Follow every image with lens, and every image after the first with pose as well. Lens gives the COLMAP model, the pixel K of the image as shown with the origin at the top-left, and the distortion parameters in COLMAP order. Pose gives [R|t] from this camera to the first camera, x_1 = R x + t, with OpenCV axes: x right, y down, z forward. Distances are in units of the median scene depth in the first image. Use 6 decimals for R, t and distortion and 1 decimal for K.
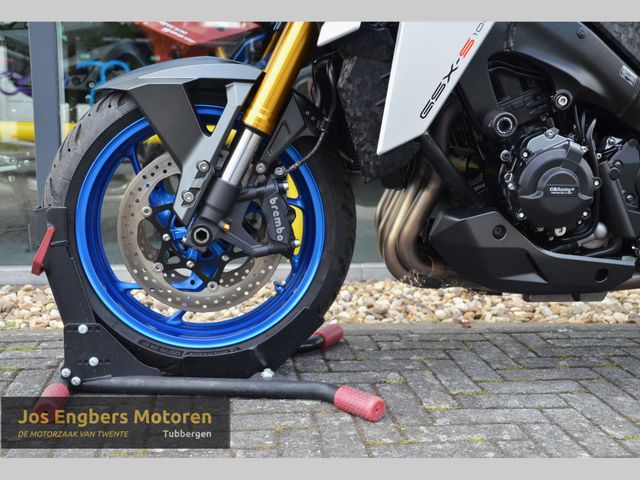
lens RADIAL K [[750.5, 0, 317.0], [0, 750.5, 240.6], [0, 0, 1]] dist [-0.012767, 0.219063]
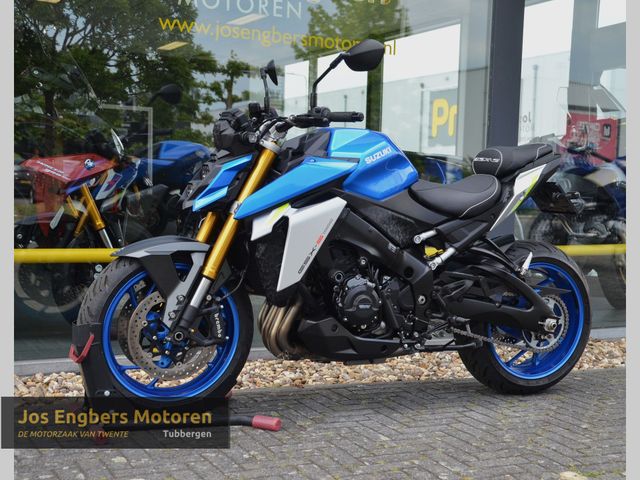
lens RADIAL K [[956.3, 0, 321.1], [0, 956.3, 252.2], [0, 0, 1]] dist [0.027150, 0.809402]
pose [[0.949939, -0.012274, 0.312195, -0.552755], [0.035168, 0.997078, -0.067809, -0.040392], [-0.310451, 0.075393, 0.947595, -1.328820]]
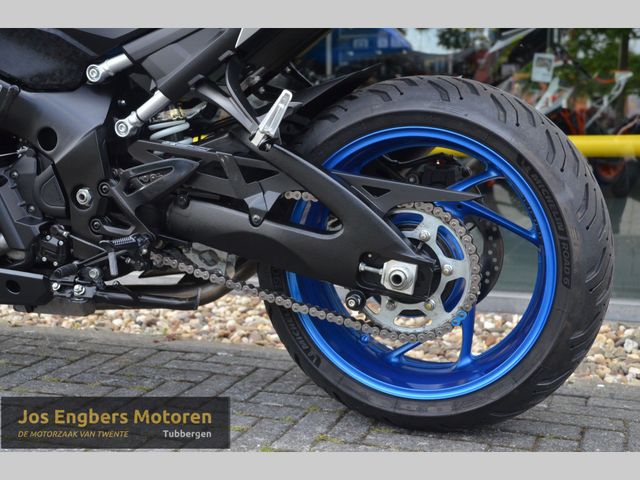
lens RADIAL K [[837.0, 0, 339.0], [0, 837.0, 241.5], [0, 0, 1]] dist [0.003551, 0.456880]
pose [[0.899164, 0.039181, -0.435855, 1.307503], [-0.048069, 0.998800, -0.009377, -0.024454], [0.434964, 0.029383, 0.899968, 0.198462]]
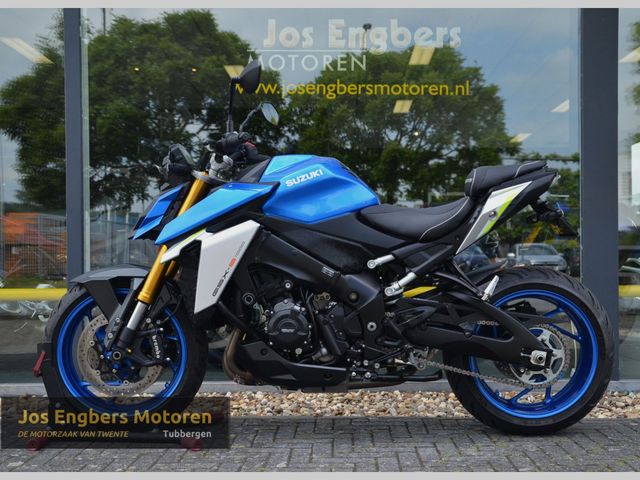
lens RADIAL K [[814.1, 0, 336.5], [0, 814.1, 262.0], [0, 0, 1]] dist [-0.003557, 0.006374]
pose [[0.992631, -0.021680, -0.119222, 0.679136], [0.003558, 0.988655, -0.150164, 0.073633], [0.121125, 0.148633, 0.981446, -1.060205]]
